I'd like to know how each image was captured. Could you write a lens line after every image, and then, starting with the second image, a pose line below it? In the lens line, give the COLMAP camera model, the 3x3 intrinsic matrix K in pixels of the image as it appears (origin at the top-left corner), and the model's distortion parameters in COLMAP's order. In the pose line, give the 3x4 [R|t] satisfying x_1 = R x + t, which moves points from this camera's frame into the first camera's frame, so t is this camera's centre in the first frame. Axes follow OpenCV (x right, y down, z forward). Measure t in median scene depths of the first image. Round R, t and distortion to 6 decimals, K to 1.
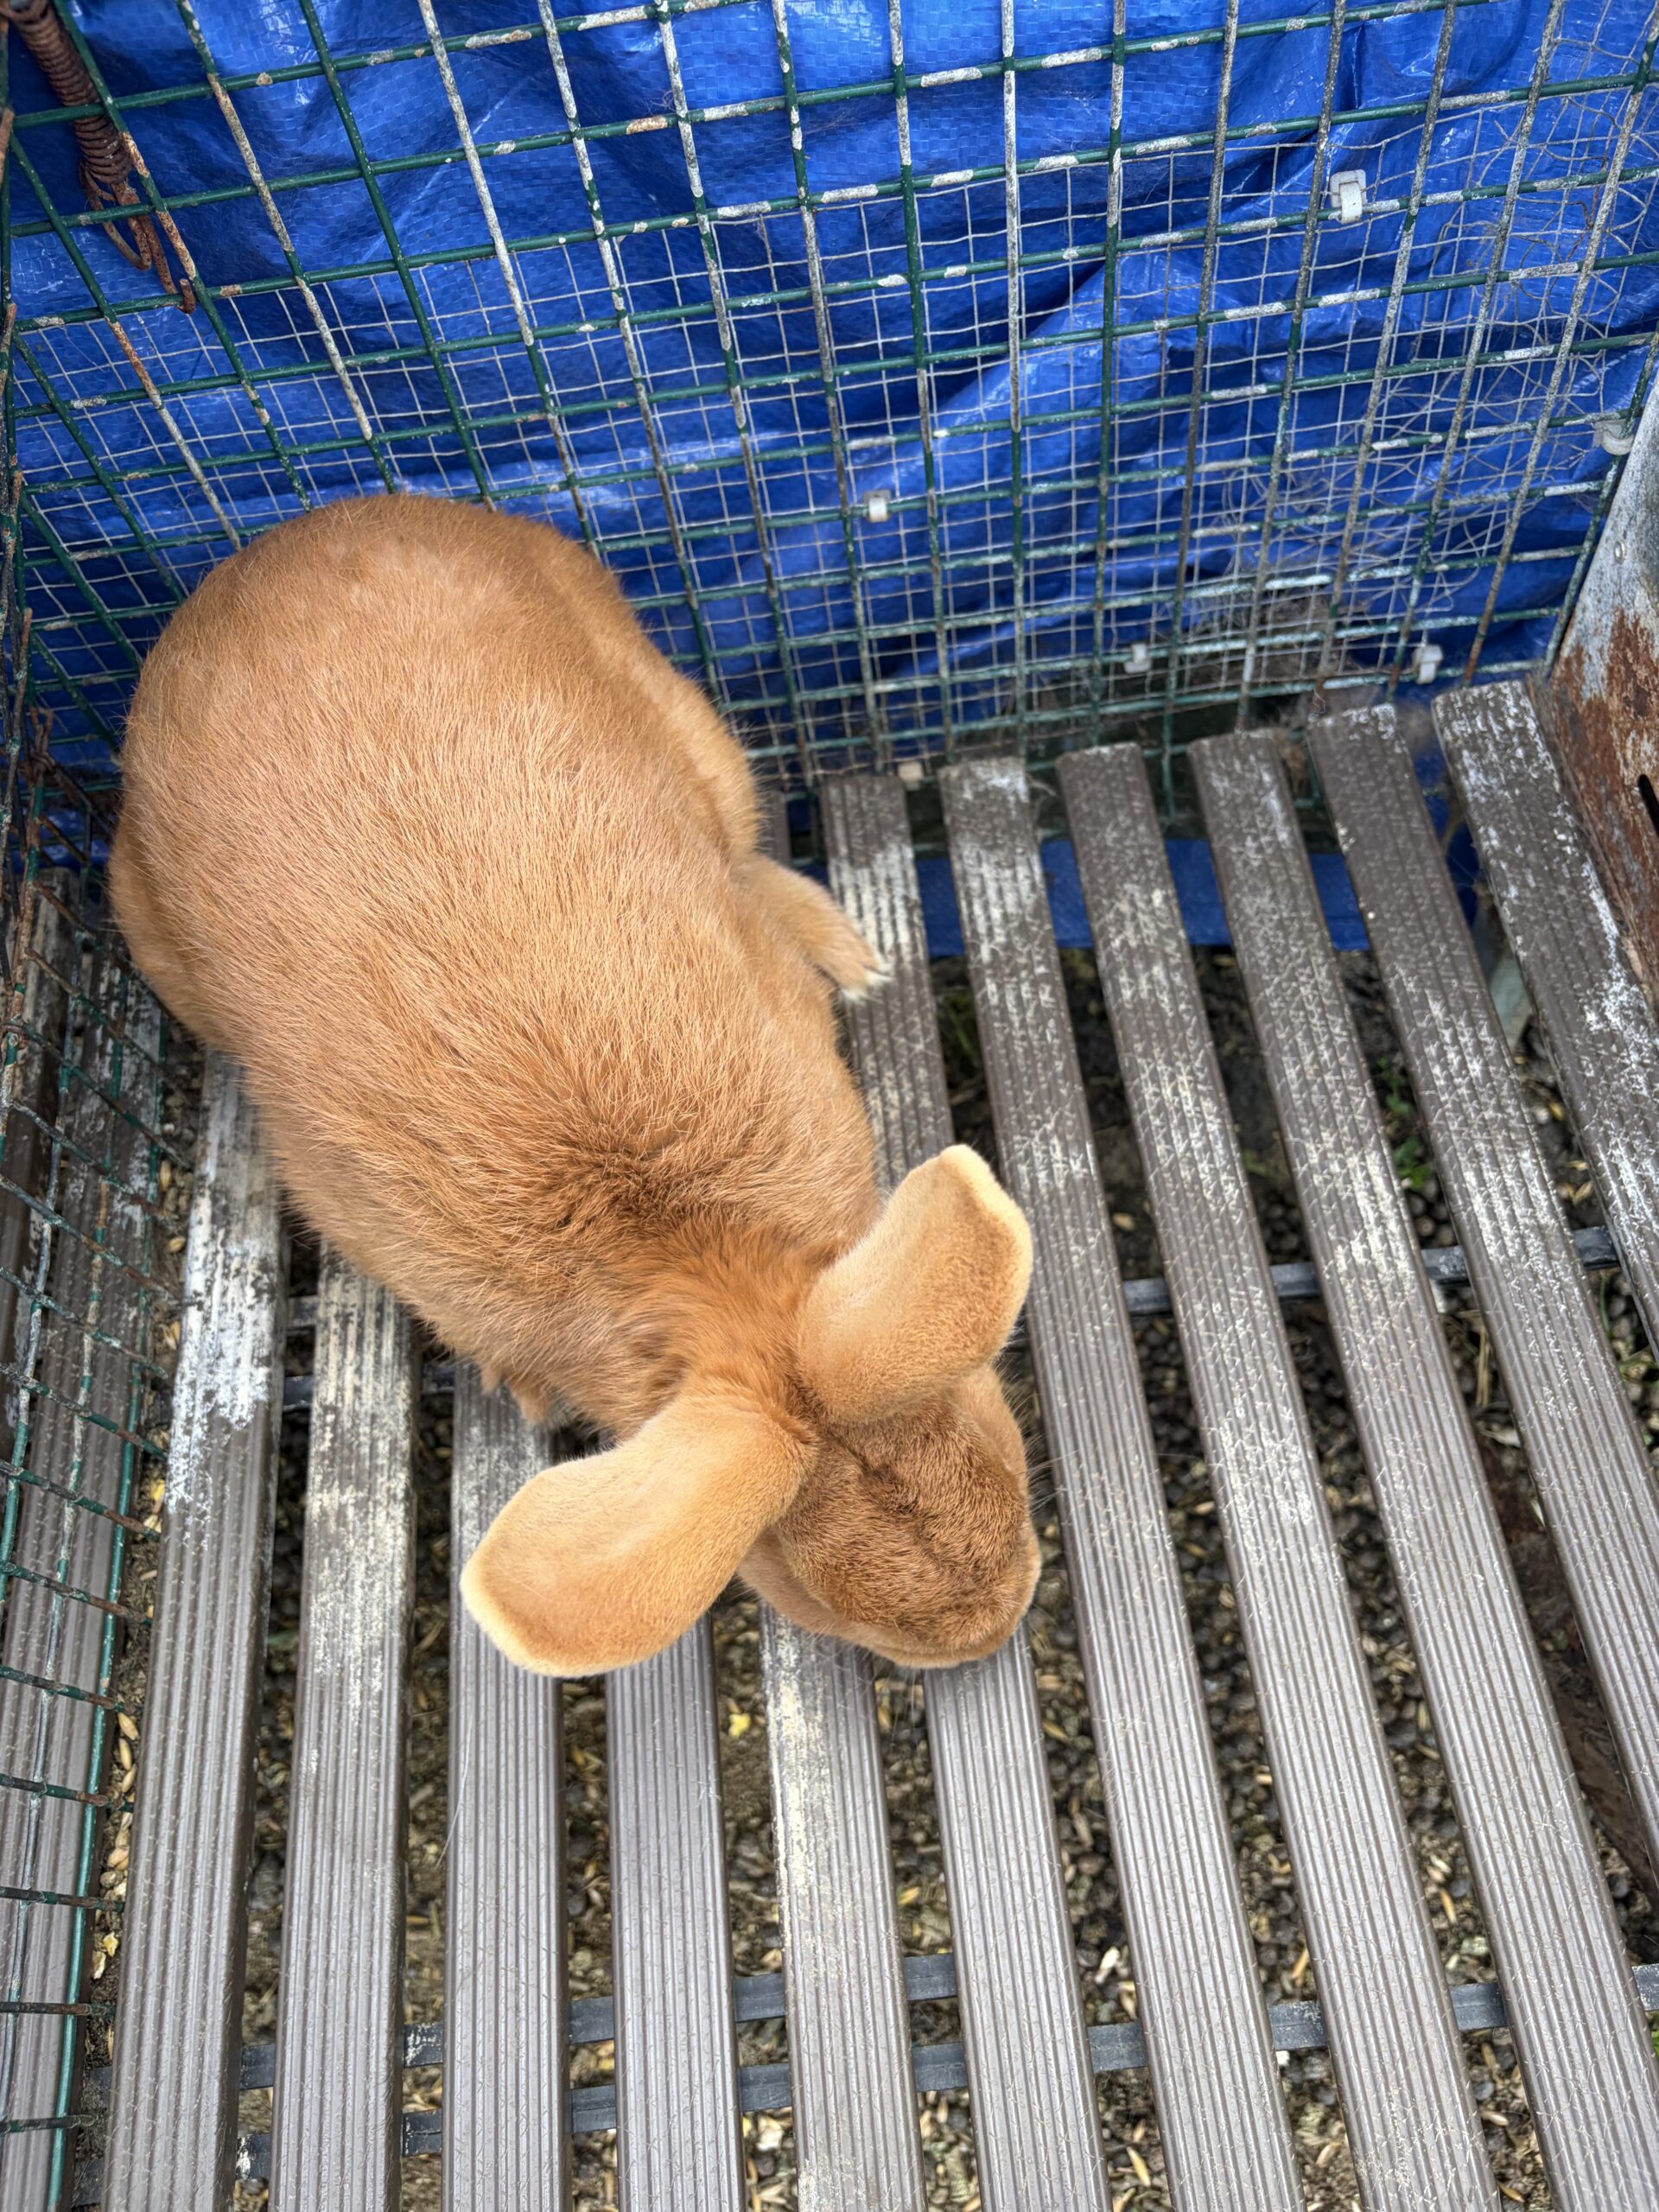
lens RADIAL K [[1723.5, 0, 838.2], [0, 1723.5, 1120.8], [0, 0, 1]] dist [0.032358, -0.040224]
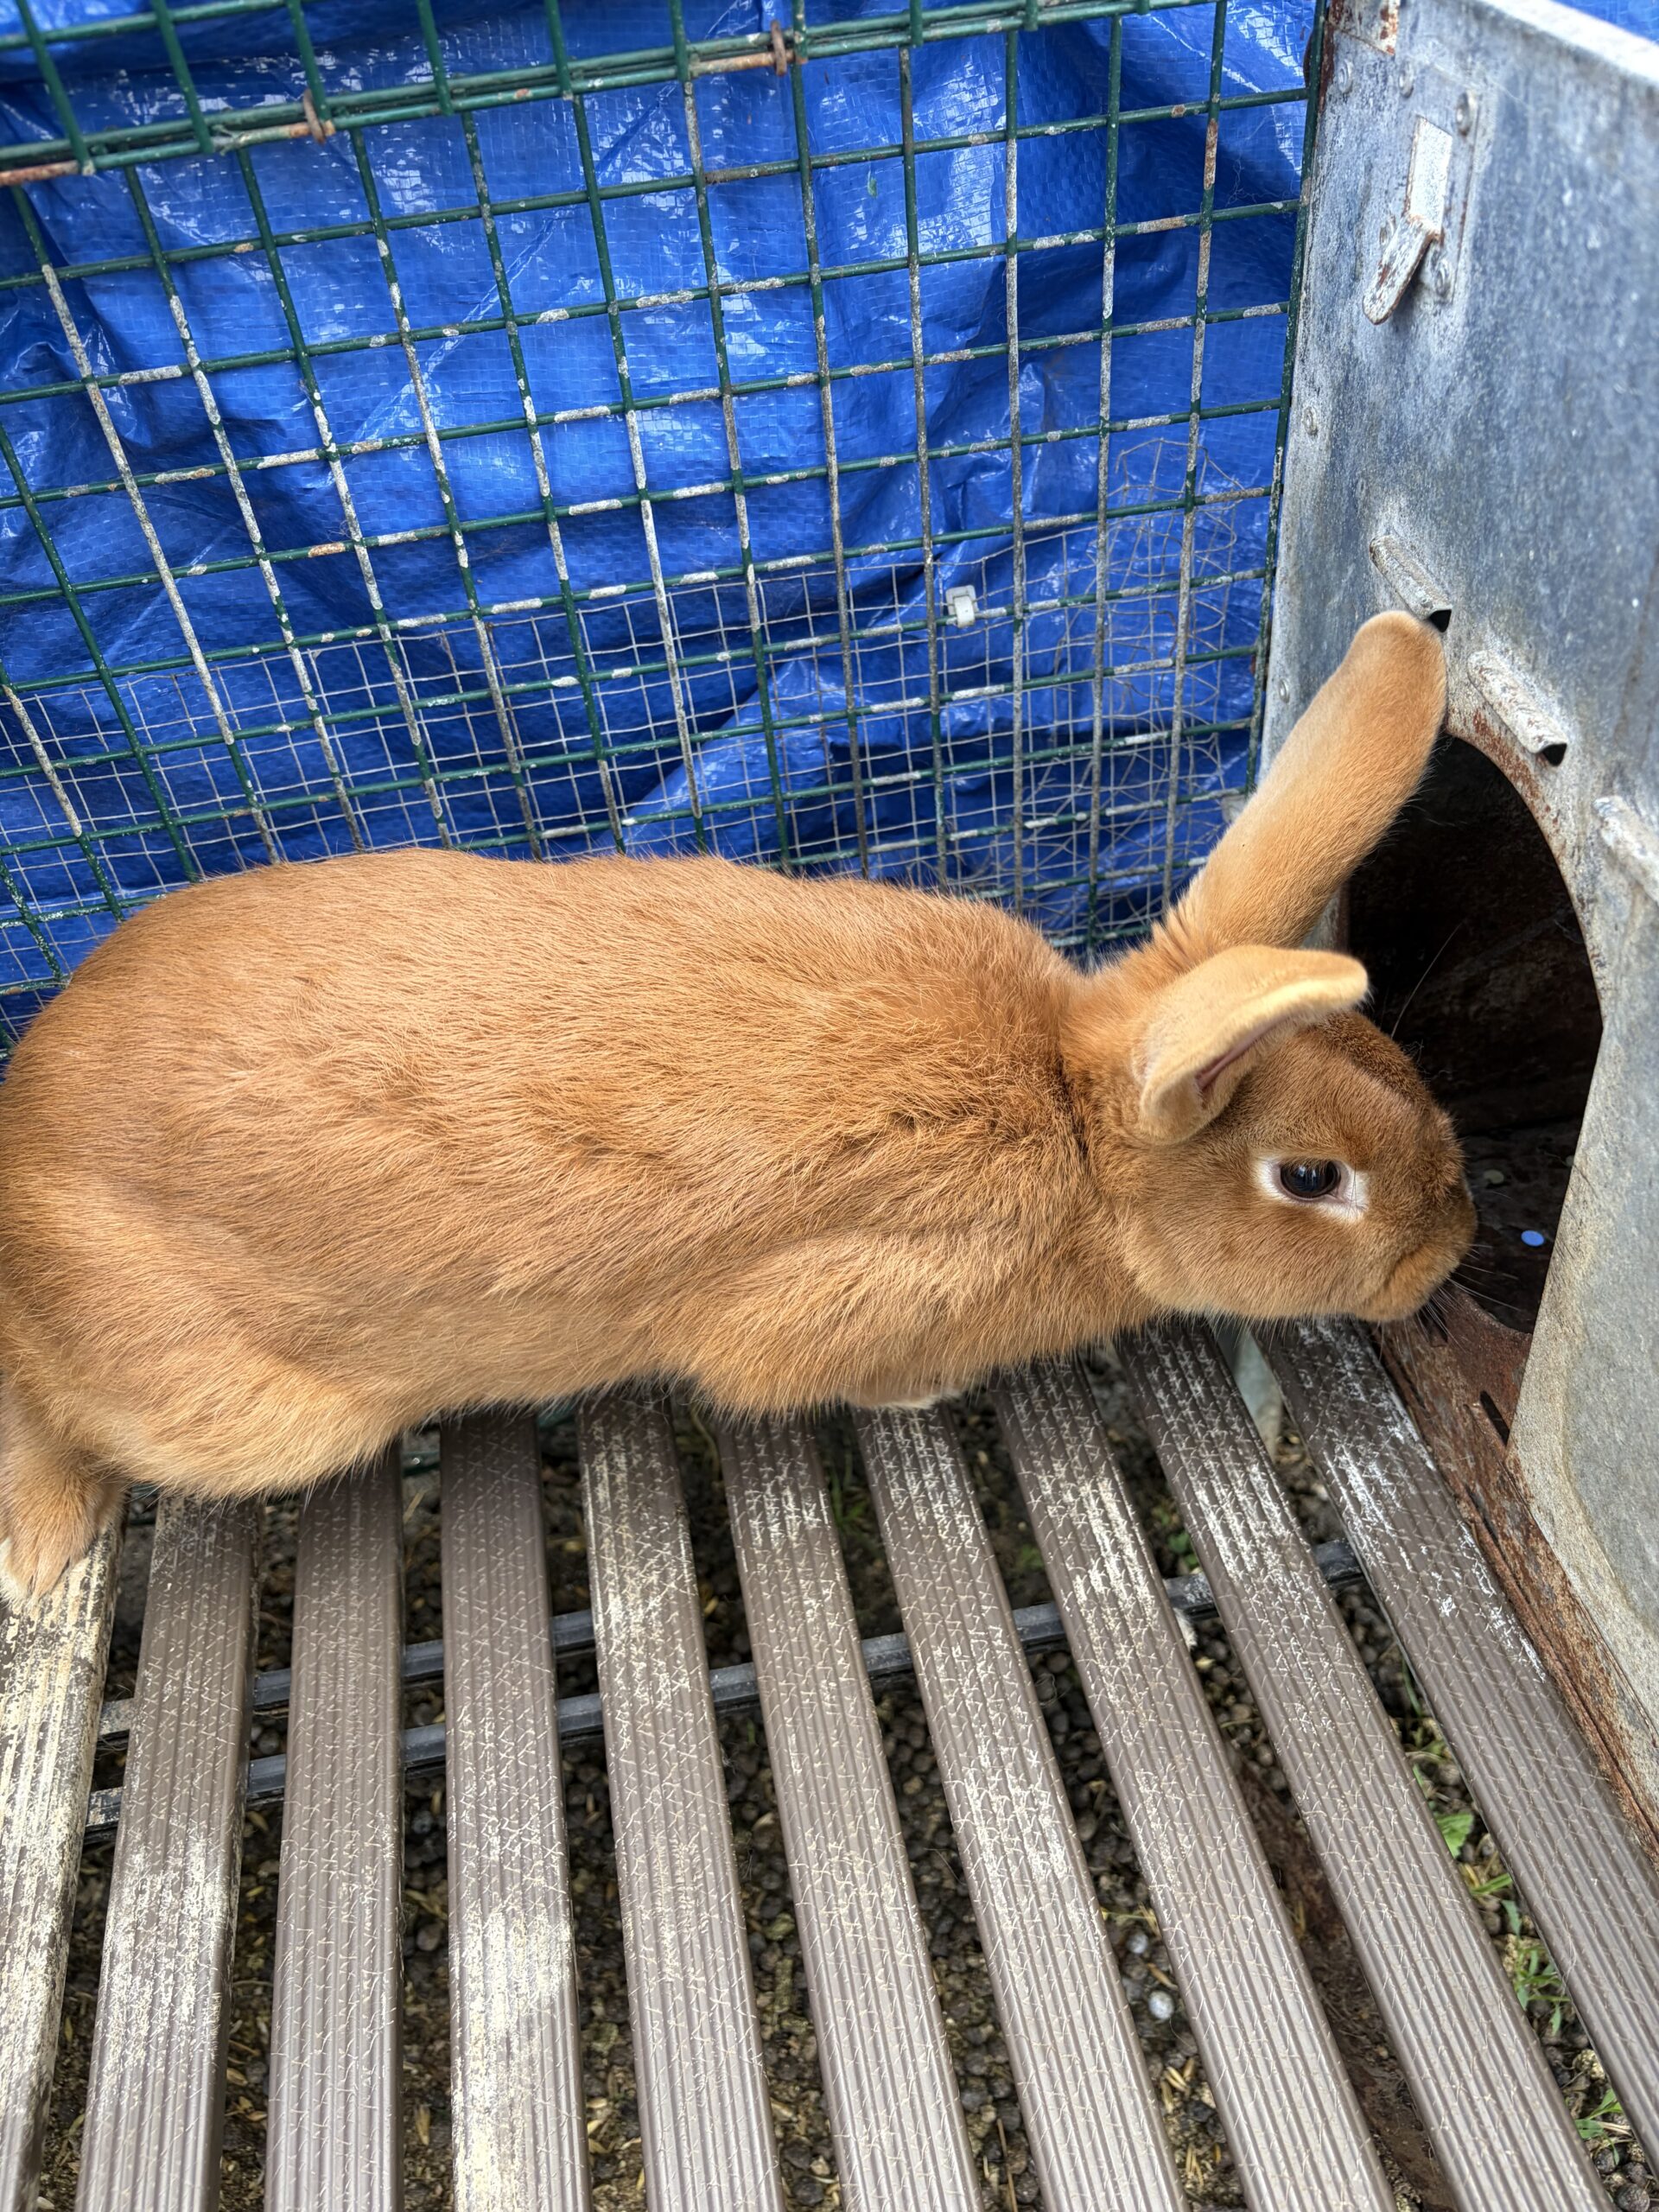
lens RADIAL K [[1723.5, 0, 841.2], [0, 1723.5, 1119.1], [0, 0, 1]] dist [0.032358, -0.040224]
pose [[0.995782, -0.044333, 0.080330, 0.097803], [0.066736, 0.950797, -0.302541, 0.118611], [-0.062965, 0.306626, 0.949745, 0.020708]]
